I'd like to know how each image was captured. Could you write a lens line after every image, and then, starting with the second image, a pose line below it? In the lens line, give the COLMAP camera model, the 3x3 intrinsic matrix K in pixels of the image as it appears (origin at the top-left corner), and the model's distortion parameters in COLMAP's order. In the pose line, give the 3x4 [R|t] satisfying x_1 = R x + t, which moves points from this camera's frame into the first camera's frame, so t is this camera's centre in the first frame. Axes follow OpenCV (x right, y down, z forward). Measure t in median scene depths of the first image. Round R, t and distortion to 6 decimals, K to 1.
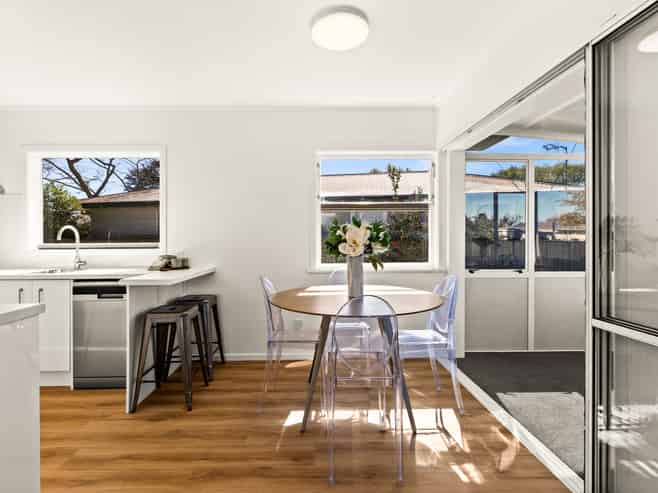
lens RADIAL K [[347.9, 0, 329.0], [0, 347.9, 246.5], [0, 0, 1]] dist [-0.000427, -0.001236]
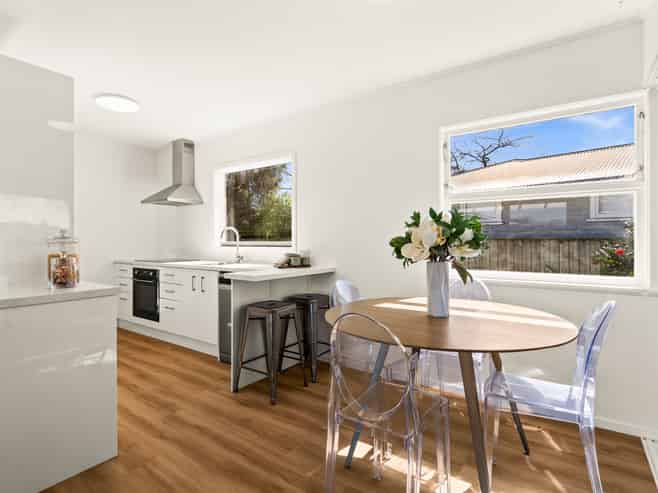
lens RADIAL K [[369.2, 0, 328.0], [0, 369.2, 242.6], [0, 0, 1]] dist [0.001763, 0.000676]
pose [[0.779403, 0.008860, -0.626460, 0.378453], [-0.014162, 0.999894, -0.003478, -0.006415], [0.626363, 0.011583, 0.779446, 0.228764]]
